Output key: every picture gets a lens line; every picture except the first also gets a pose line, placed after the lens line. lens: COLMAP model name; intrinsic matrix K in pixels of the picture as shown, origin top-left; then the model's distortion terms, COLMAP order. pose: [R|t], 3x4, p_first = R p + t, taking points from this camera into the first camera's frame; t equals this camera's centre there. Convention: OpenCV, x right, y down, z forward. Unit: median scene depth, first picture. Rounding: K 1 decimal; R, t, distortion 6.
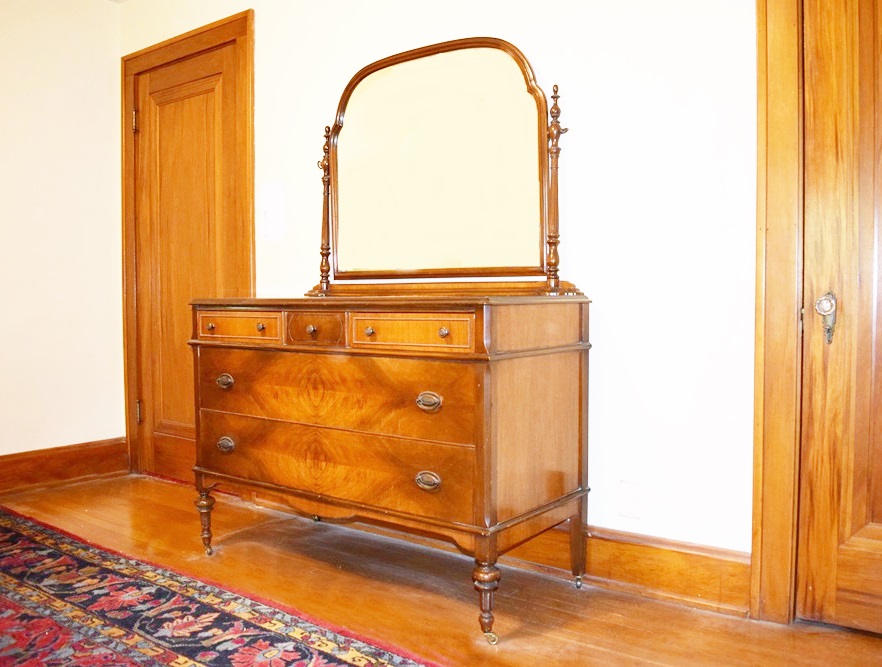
lens RADIAL K [[807.9, 0, 449.9], [0, 807.9, 333.2], [0, 0, 1]] dist [-0.094881, 0.015943]
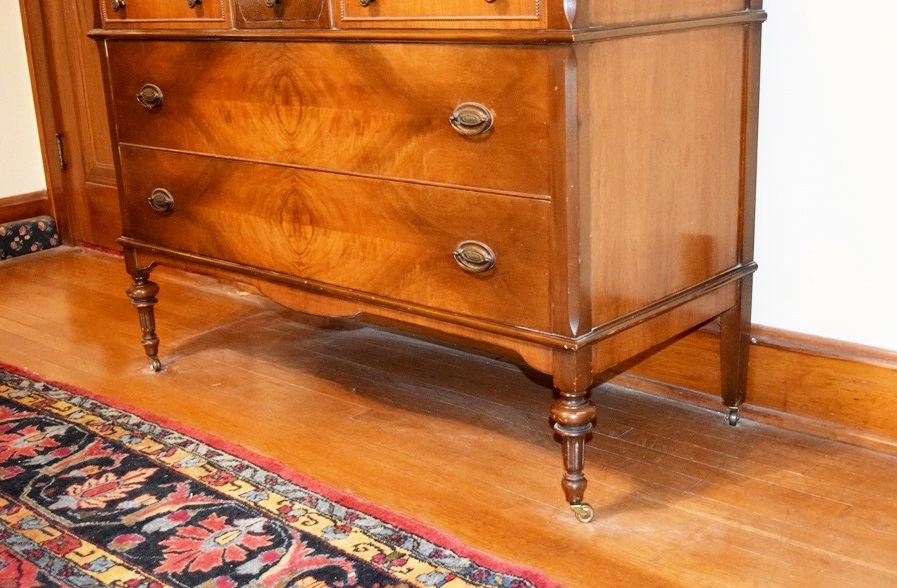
lens RADIAL K [[1099.0, 0, 480.7], [0, 1099.0, 330.9], [0, 0, 1]] dist [-0.062936, 0.000000]
pose [[0.996129, -0.005560, -0.087722, 0.043798], [0.028737, 0.963753, 0.265245, 0.021394], [0.083068, -0.266739, 0.960182, 0.201709]]
